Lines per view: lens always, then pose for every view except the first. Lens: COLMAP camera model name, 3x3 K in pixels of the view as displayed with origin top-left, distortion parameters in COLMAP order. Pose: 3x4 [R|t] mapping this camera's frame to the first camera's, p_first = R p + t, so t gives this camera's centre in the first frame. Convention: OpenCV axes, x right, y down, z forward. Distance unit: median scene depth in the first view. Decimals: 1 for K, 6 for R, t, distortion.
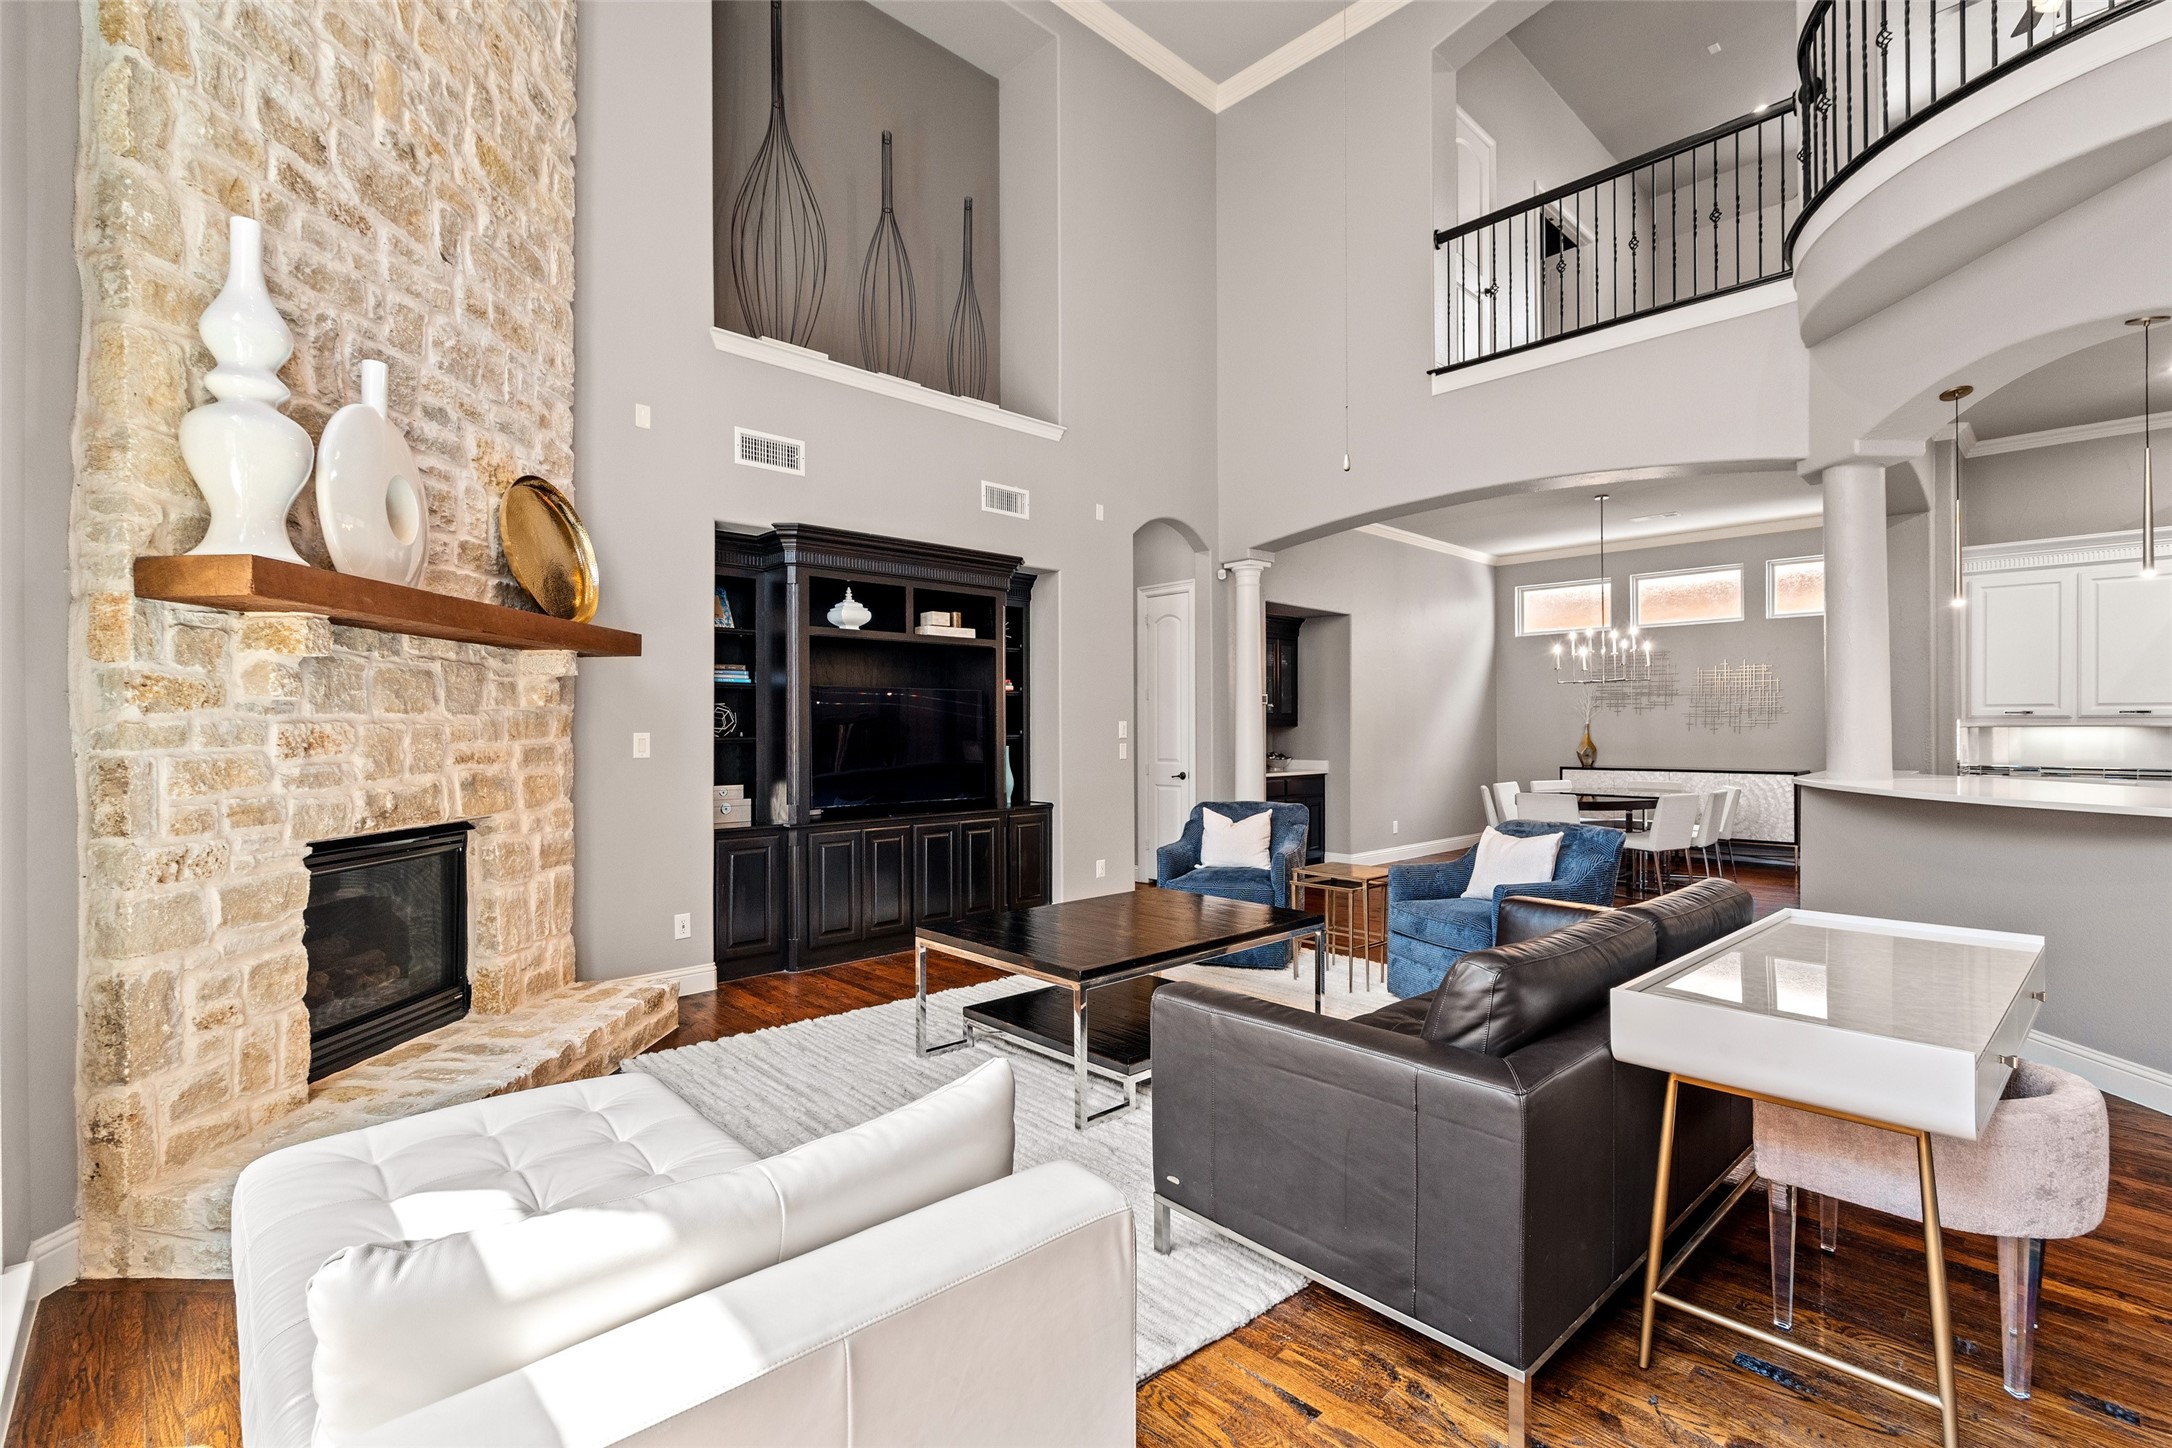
lens RADIAL K [[981.3, 0, 1085.6], [0, 981.3, 723.7], [0, 0, 1]] dist [-0.001027, 0.000091]
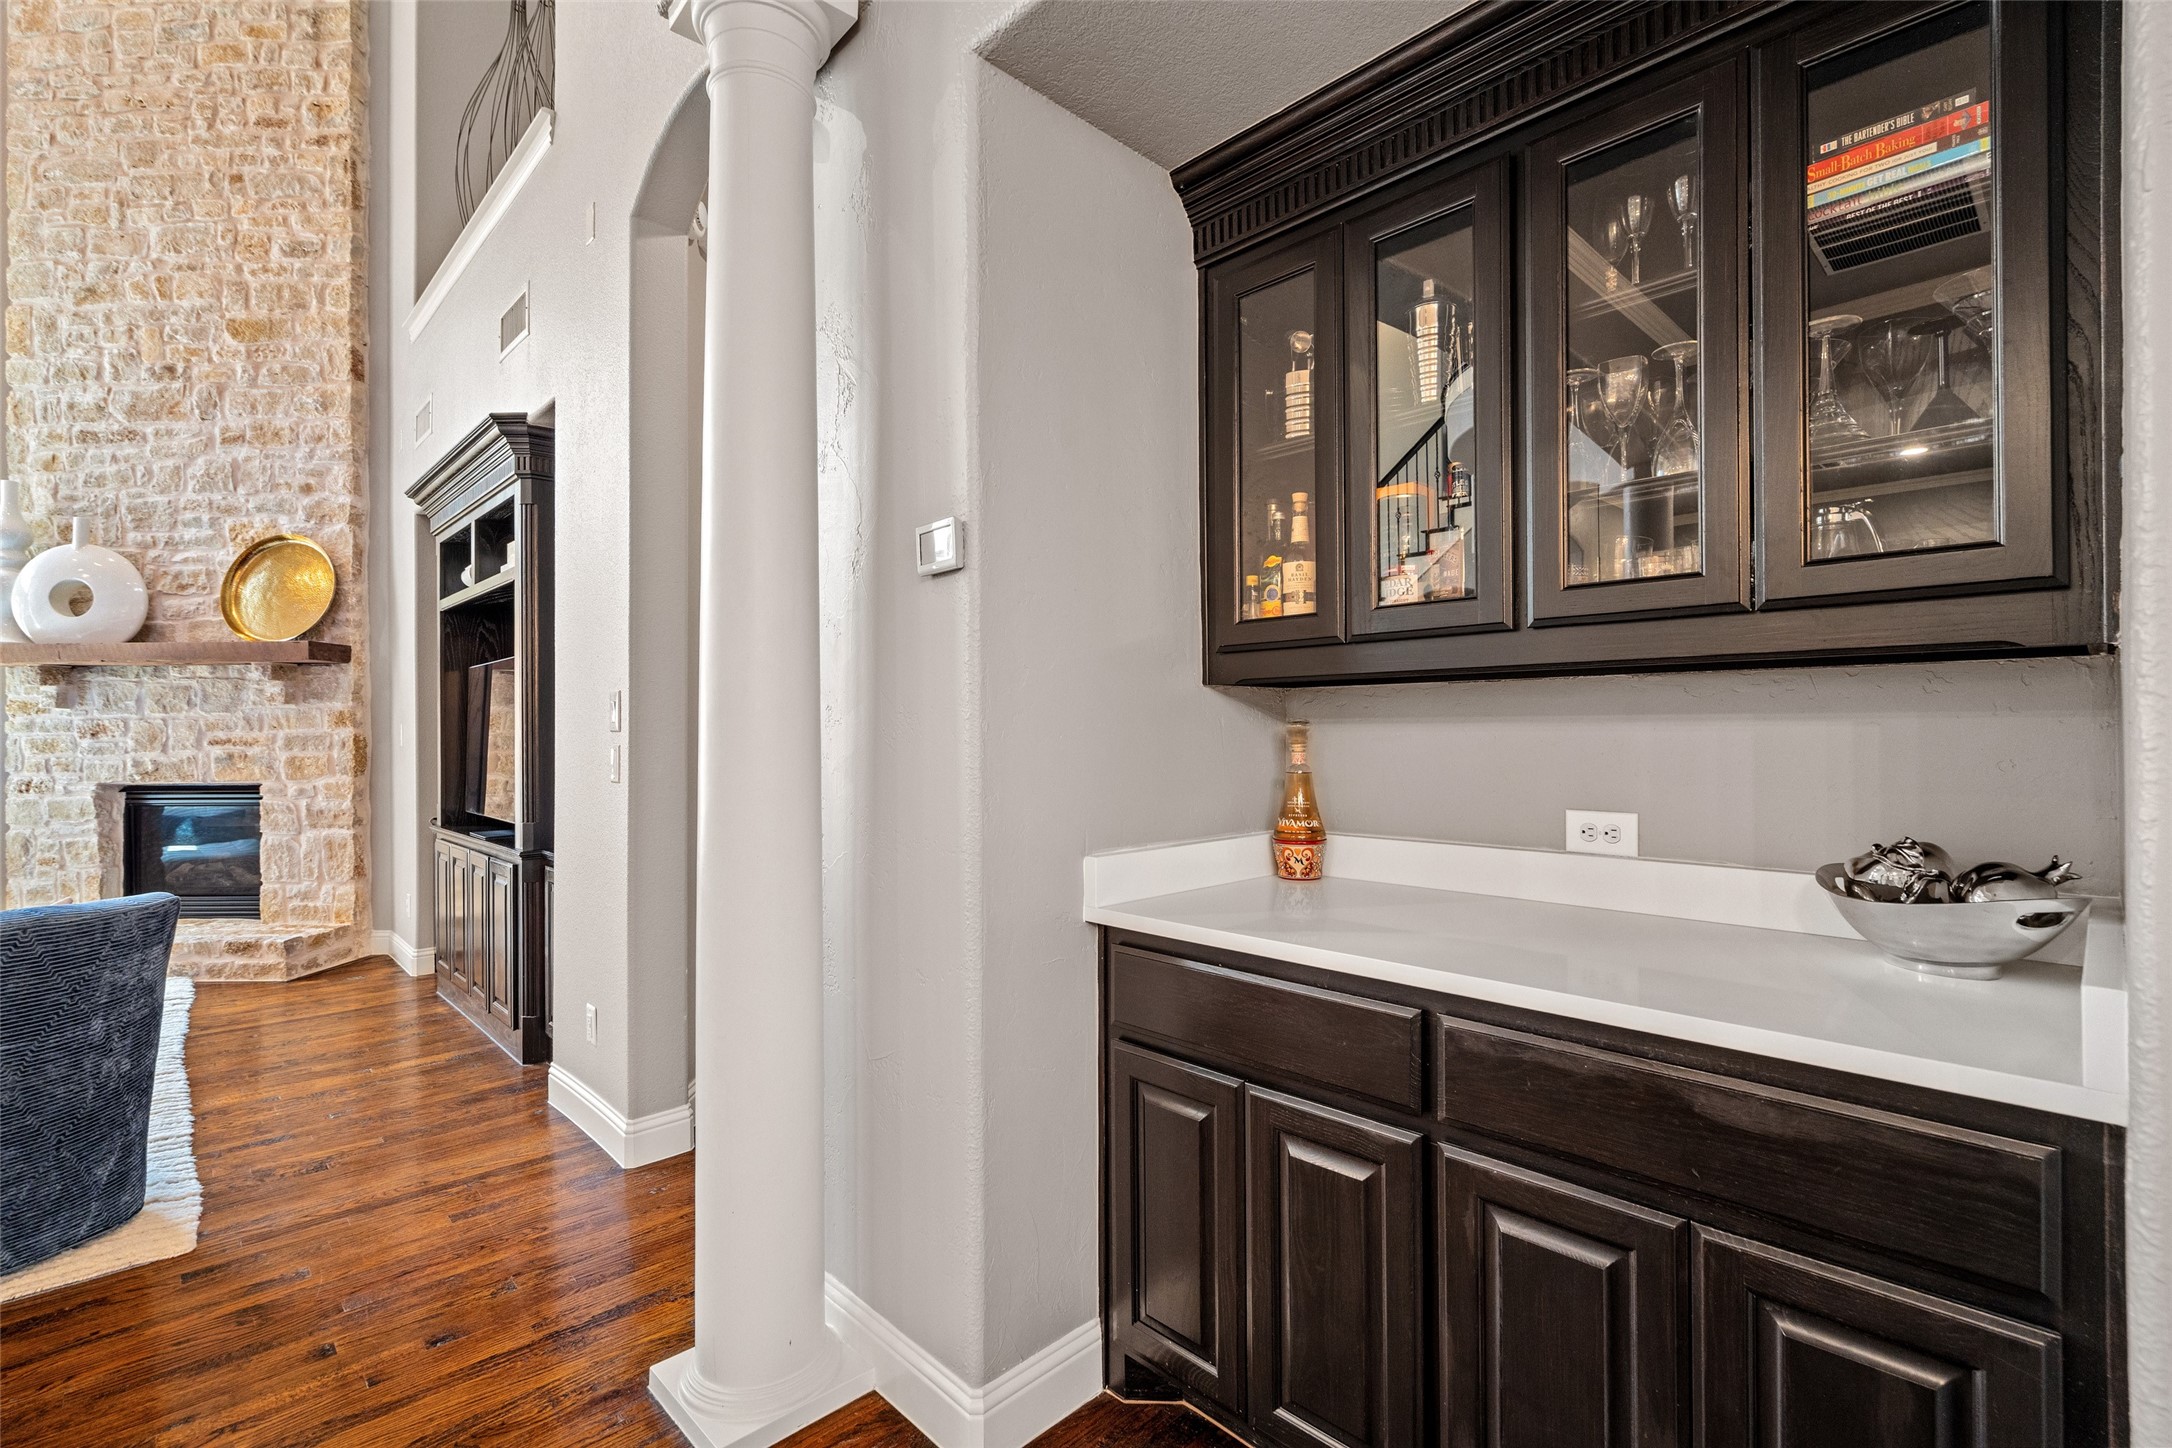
lens RADIAL K [[981.3, 0, 1083.9], [0, 981.3, 725.0], [0, 0, 1]] dist [-0.001027, 0.000091]
pose [[0.003048, -0.000541, -0.999995, 0.870869], [0.014214, 0.999899, -0.000497, 0.028665], [0.999894, -0.014213, 0.003055, 2.300139]]
